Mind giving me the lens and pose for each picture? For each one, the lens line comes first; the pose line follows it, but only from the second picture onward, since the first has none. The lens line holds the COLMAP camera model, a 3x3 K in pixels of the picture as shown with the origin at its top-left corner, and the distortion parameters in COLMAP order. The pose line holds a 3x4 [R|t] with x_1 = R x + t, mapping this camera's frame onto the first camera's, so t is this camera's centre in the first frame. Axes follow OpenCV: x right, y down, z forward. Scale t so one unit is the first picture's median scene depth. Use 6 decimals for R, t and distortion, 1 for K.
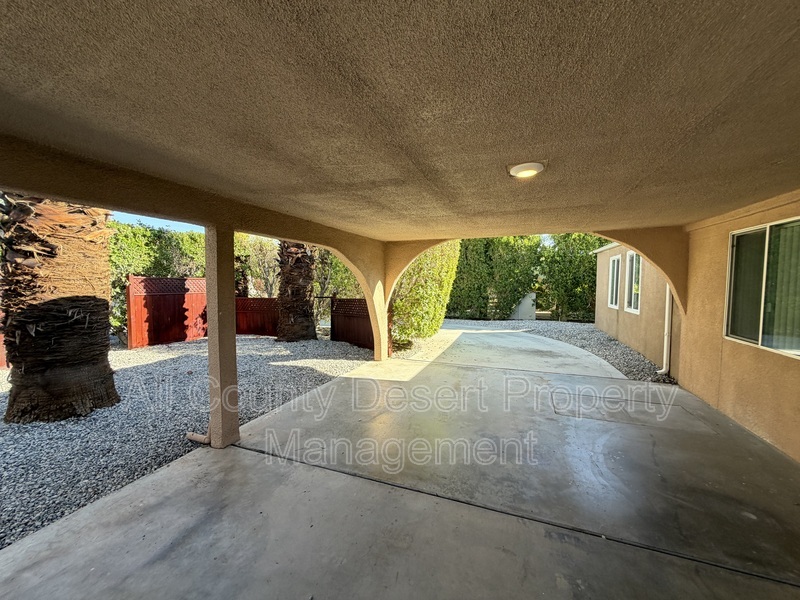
lens RADIAL K [[318.5, 0, 399.3], [0, 318.5, 301.5], [0, 0, 1]] dist [-0.002099, 0.000611]
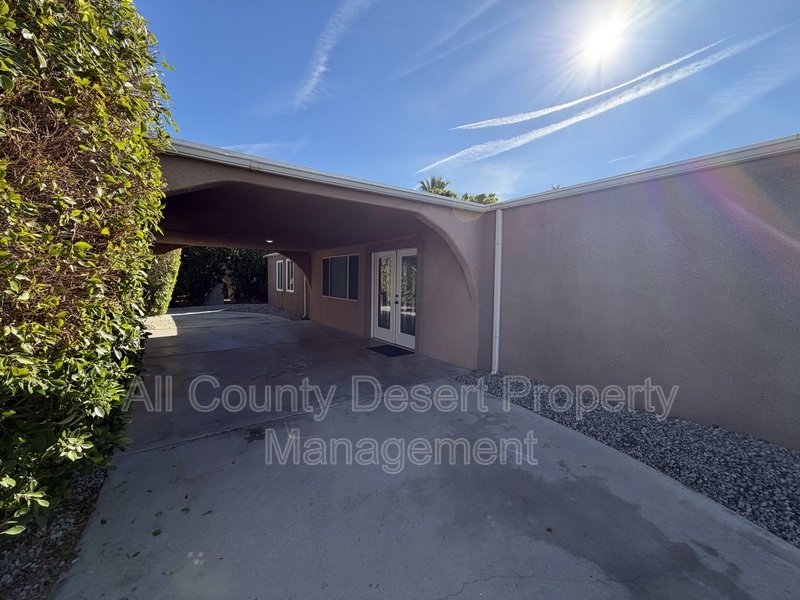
lens RADIAL K [[318.5, 0, 400.5], [0, 318.5, 298.0], [0, 0, 1]] dist [-0.002099, 0.000611]
pose [[0.550954, -0.045181, 0.833312, -0.493687], [0.036426, 0.998884, 0.030074, 0.037752], [-0.833740, 0.013785, 0.551984, -0.600141]]
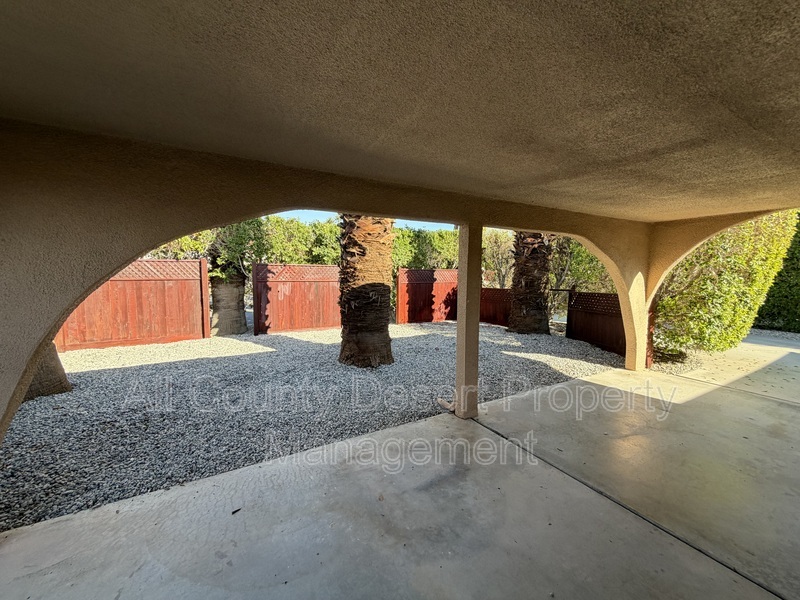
lens RADIAL K [[318.5, 0, 397.9], [0, 318.5, 302.1], [0, 0, 1]] dist [-0.002099, 0.000611]
pose [[0.769104, 0.061679, -0.636141, -0.028460], [-0.042487, 0.998065, 0.045403, -0.000518], [0.637710, -0.007892, 0.770236, -0.025110]]
